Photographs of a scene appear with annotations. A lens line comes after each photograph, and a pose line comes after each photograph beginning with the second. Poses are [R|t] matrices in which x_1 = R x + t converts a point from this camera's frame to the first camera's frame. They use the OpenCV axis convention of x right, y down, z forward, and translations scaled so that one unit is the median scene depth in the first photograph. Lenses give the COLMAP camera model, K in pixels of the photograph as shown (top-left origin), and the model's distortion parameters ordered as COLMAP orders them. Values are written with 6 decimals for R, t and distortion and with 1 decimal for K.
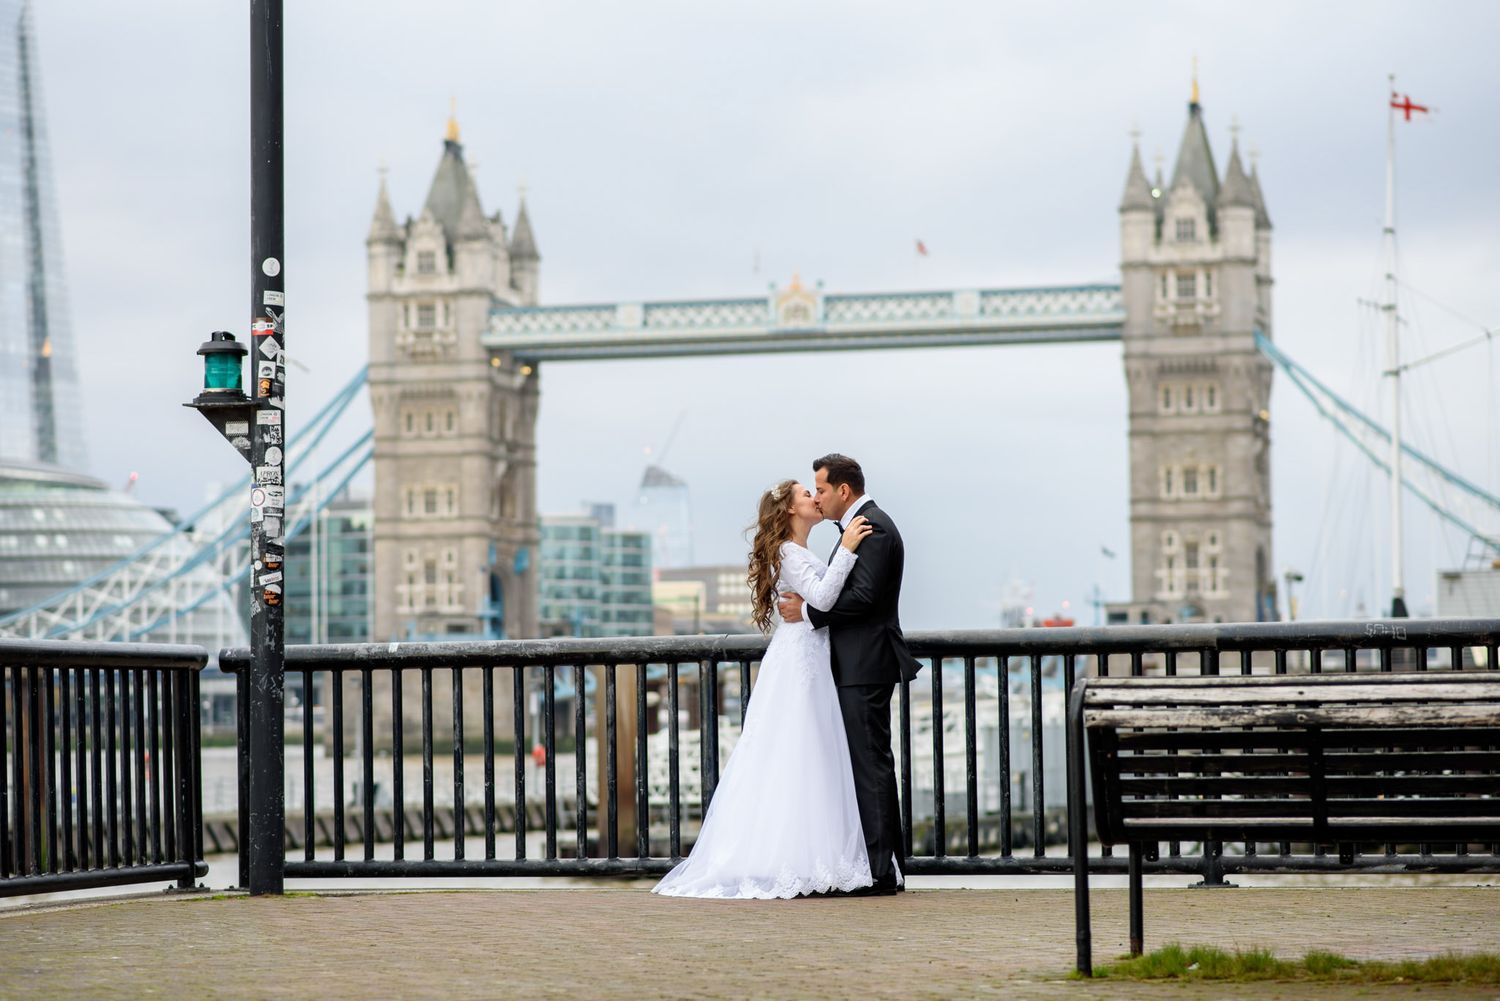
lens RADIAL K [[3603.4, 0, 720.9], [0, 3603.4, 500.5], [0, 0, 1]] dist [0.053747, -0.220712]
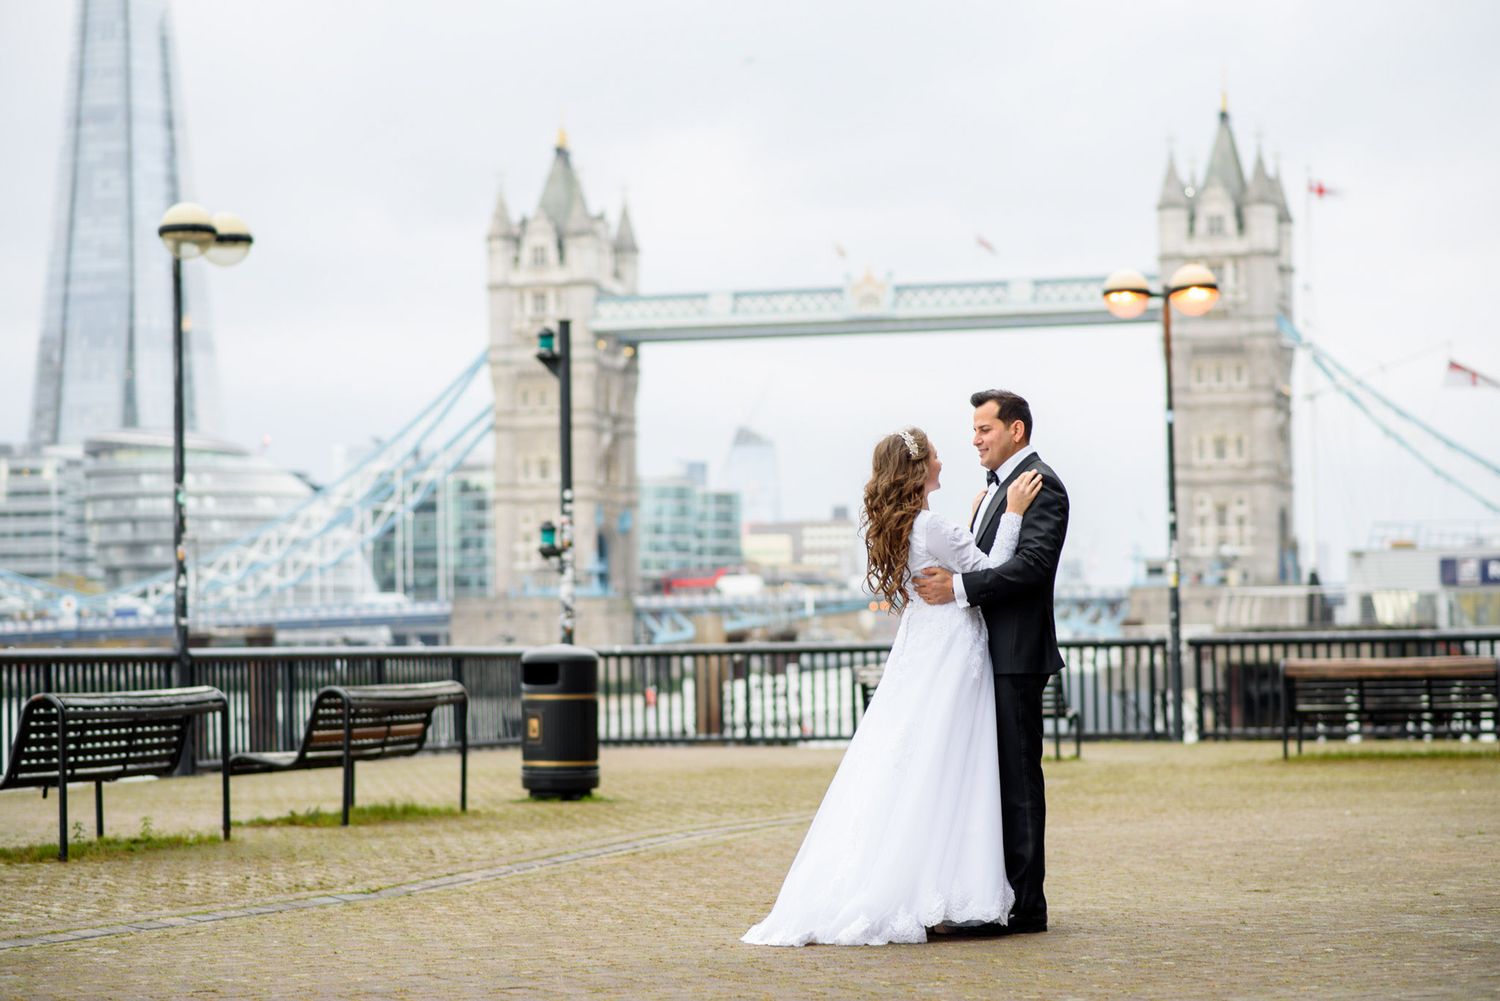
lens RADIAL K [[3669.2, 0, 750.0], [0, 3669.2, 500.5], [0, 0, 1]] dist [0.024648, 0.201344]
pose [[0.999833, -0.002964, -0.018011, 0.004338], [0.003283, 0.999837, 0.017734, -0.010142], [0.017956, -0.017790, 0.999680, -0.145425]]
